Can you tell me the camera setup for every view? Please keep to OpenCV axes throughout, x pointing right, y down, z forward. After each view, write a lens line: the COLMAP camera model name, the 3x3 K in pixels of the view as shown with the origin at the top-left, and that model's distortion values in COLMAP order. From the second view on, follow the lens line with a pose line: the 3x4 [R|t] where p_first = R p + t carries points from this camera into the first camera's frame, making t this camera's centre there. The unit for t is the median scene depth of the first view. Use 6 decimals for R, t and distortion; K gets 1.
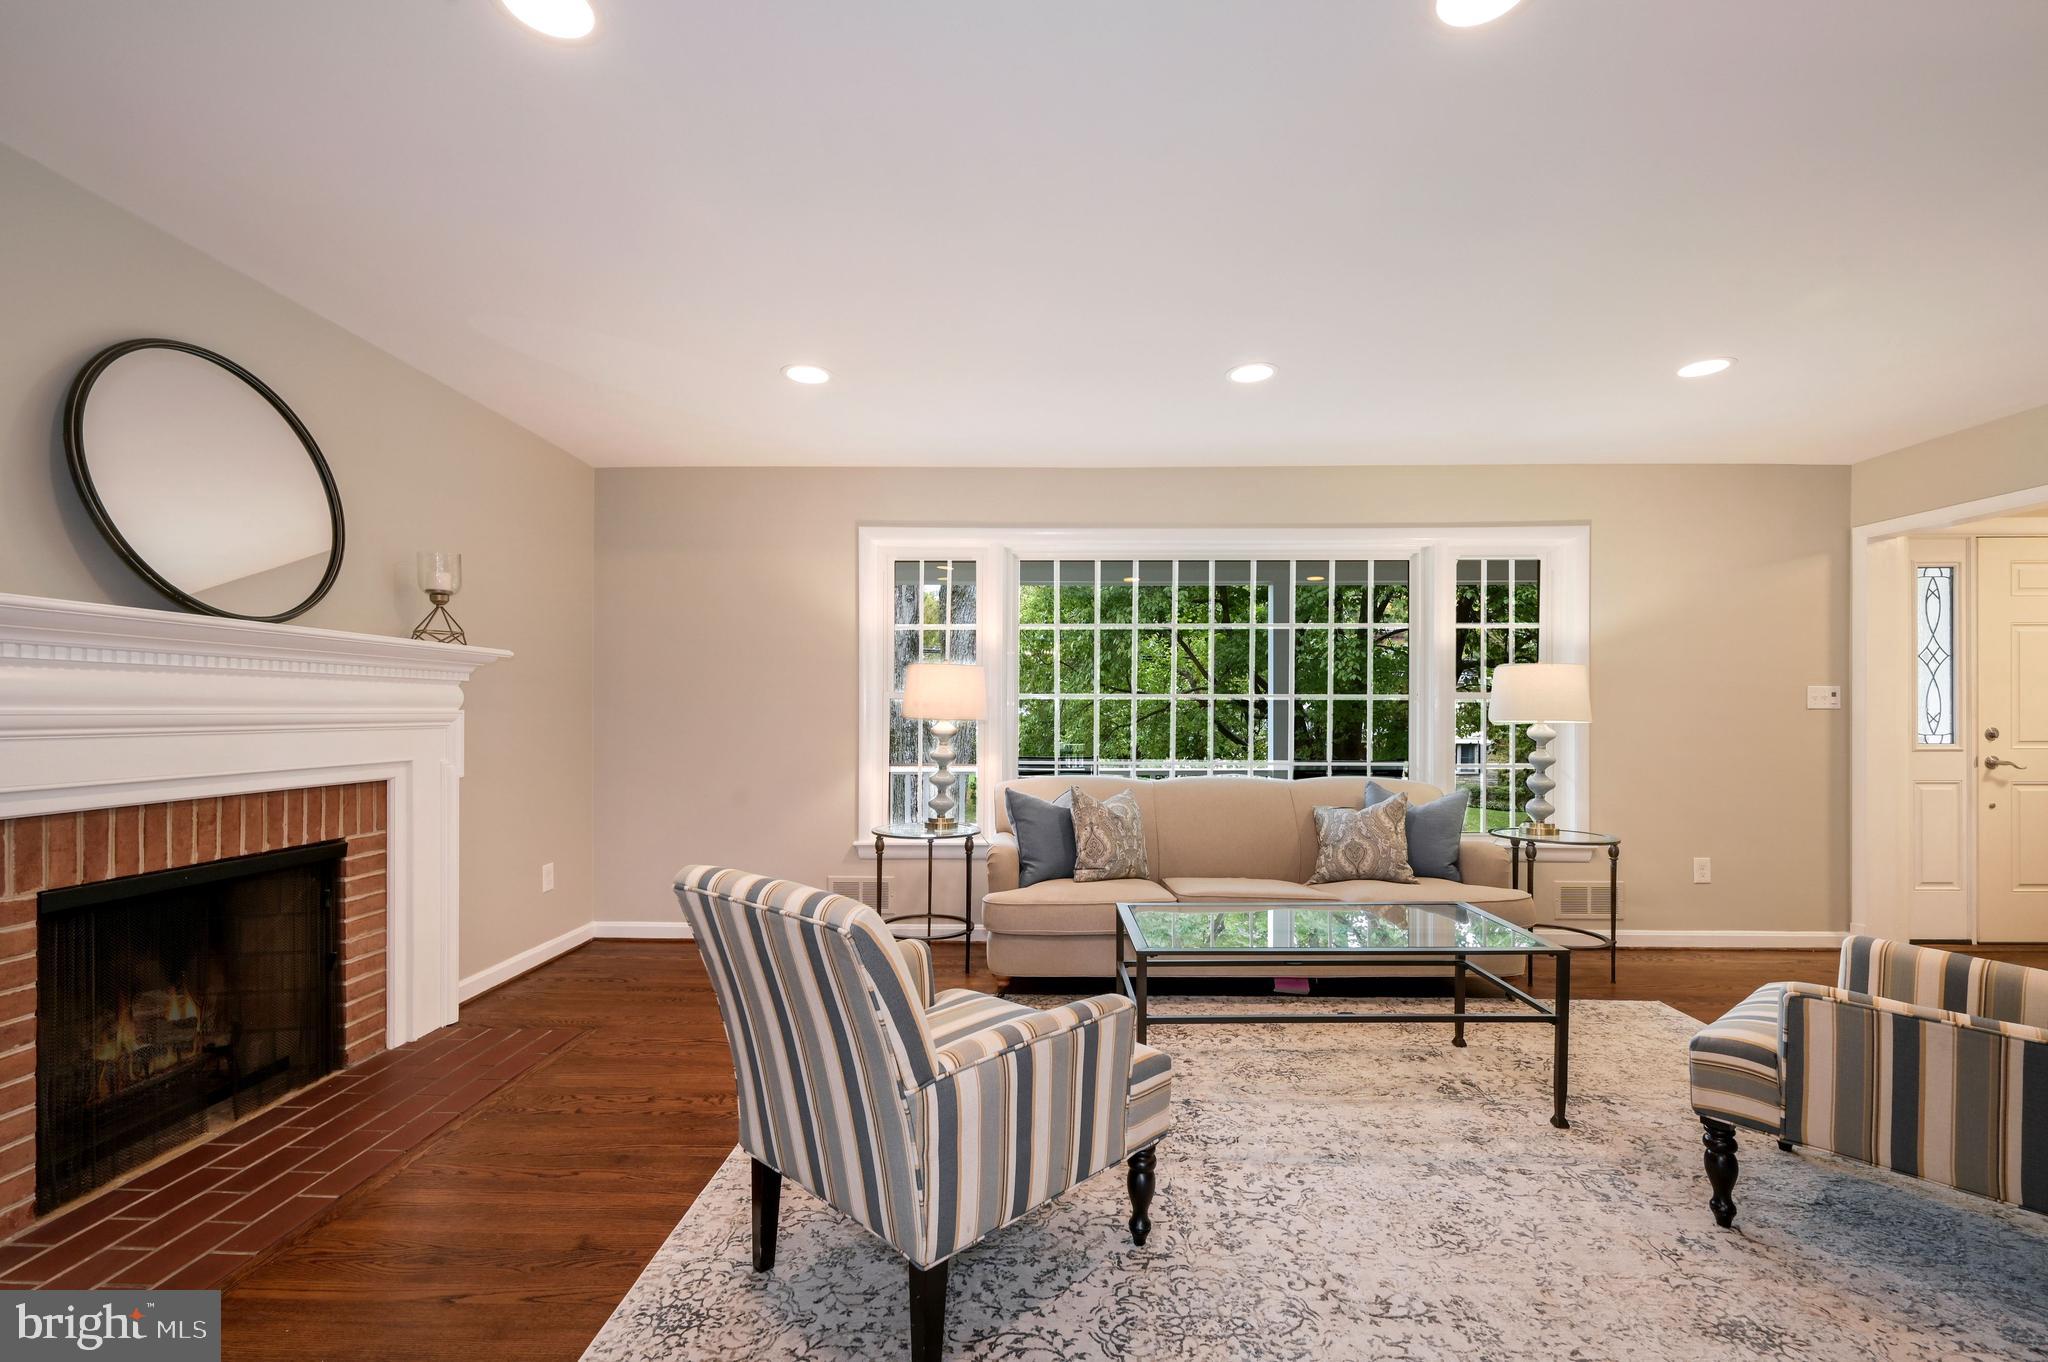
lens RADIAL K [[863.6, 0, 1028.7], [0, 863.6, 697.3], [0, 0, 1]] dist [-0.001411, -0.000251]
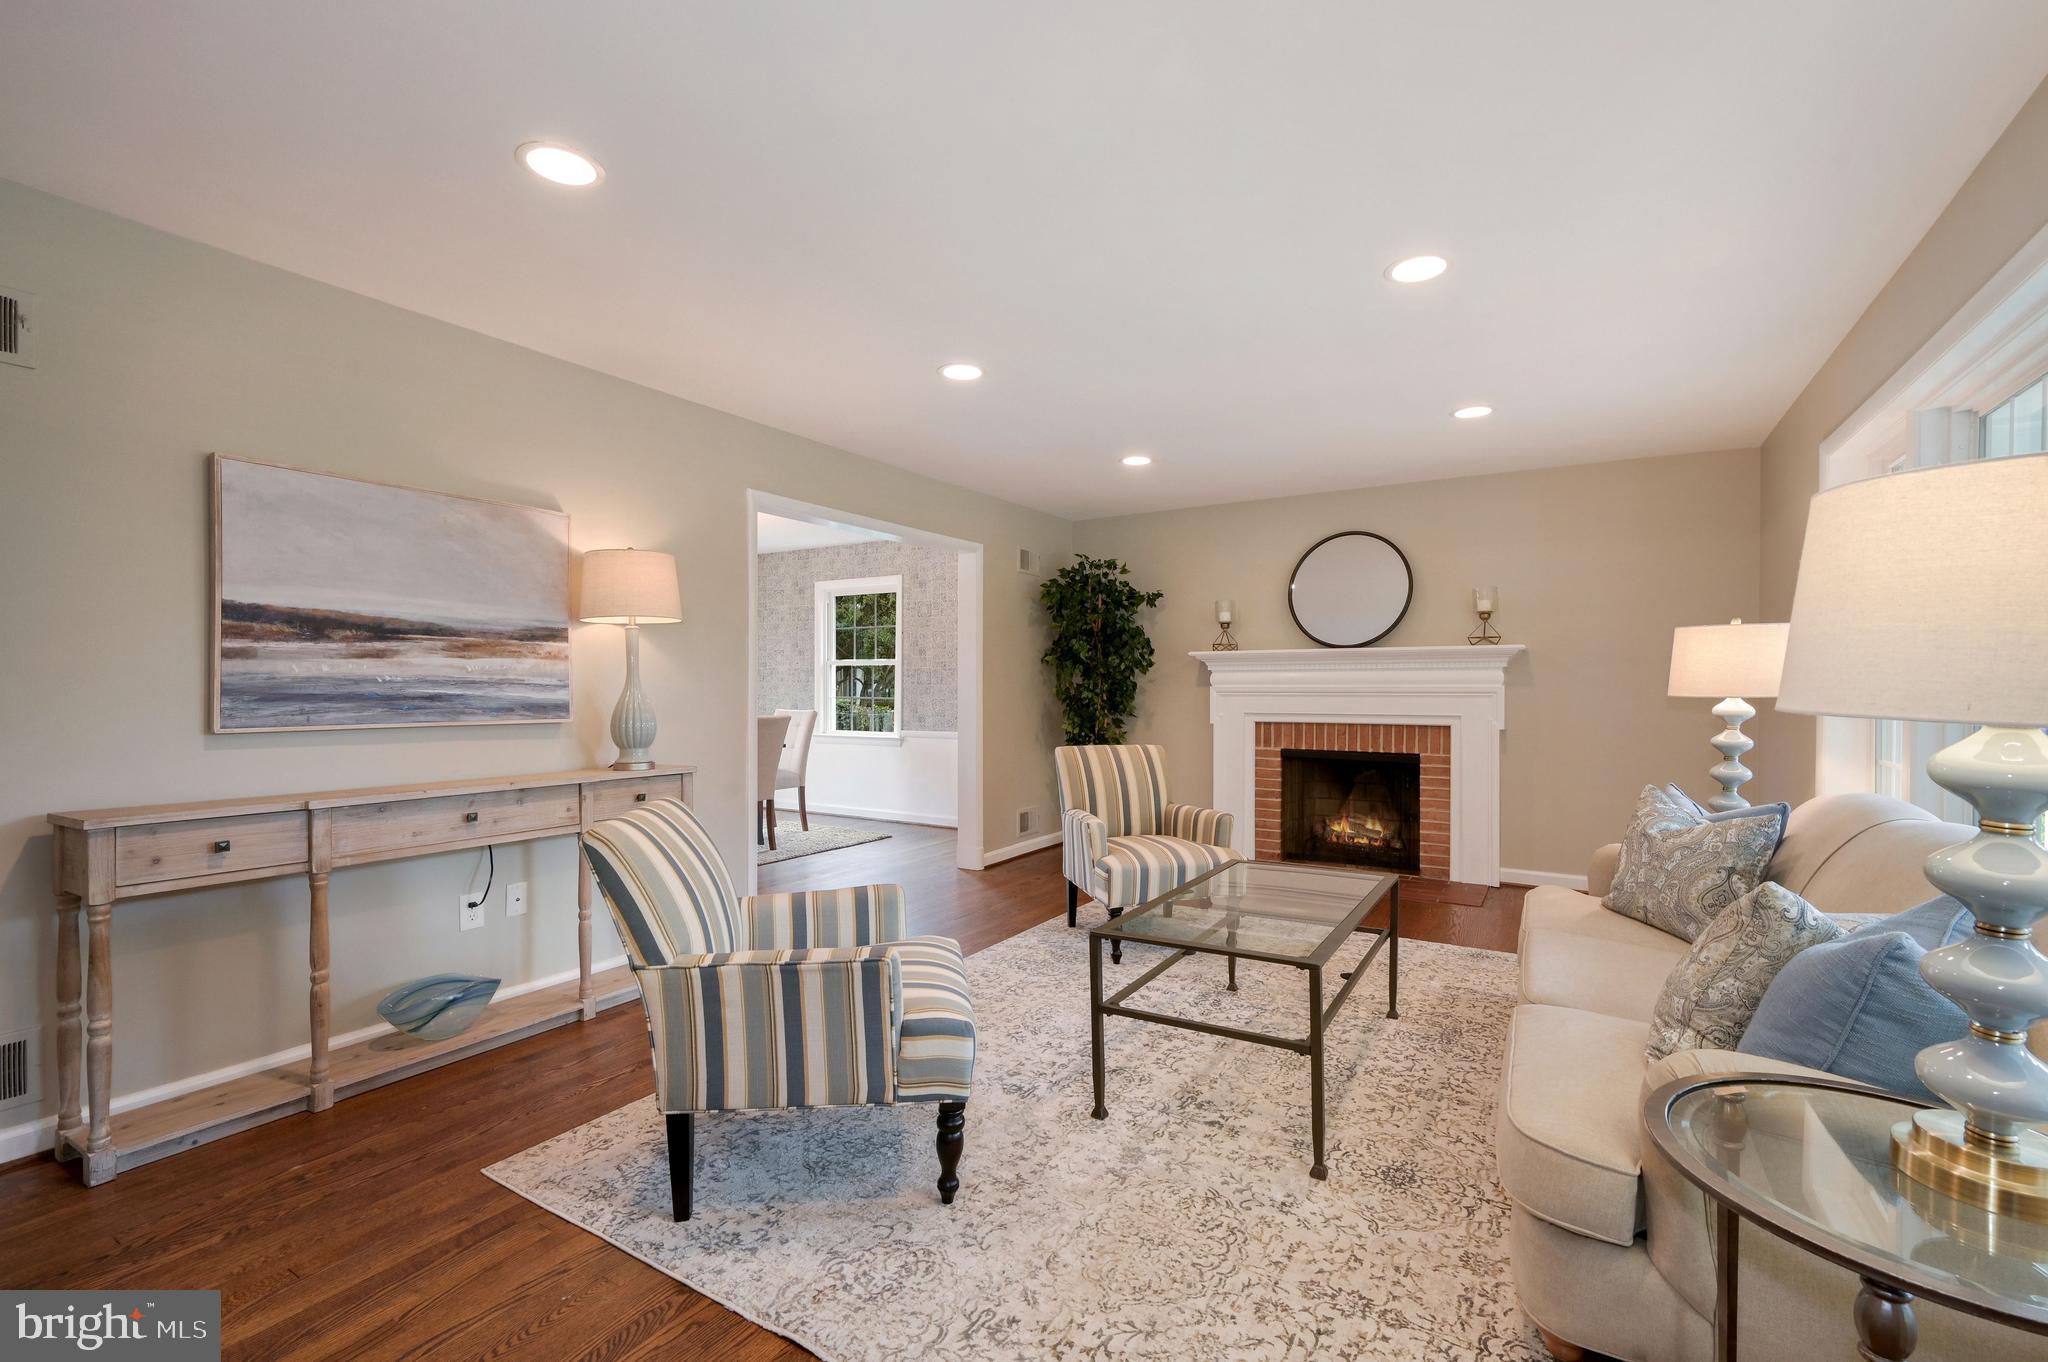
lens RADIAL K [[914.3, 0, 1037.8], [0, 914.3, 677.6], [0, 0, 1]] dist [-0.002620, -0.000279]
pose [[-0.516329, -0.014021, -0.856275, 1.319901], [0.009651, 0.999707, -0.022189, 0.031697], [0.856336, -0.019721, -0.516043, 1.286191]]
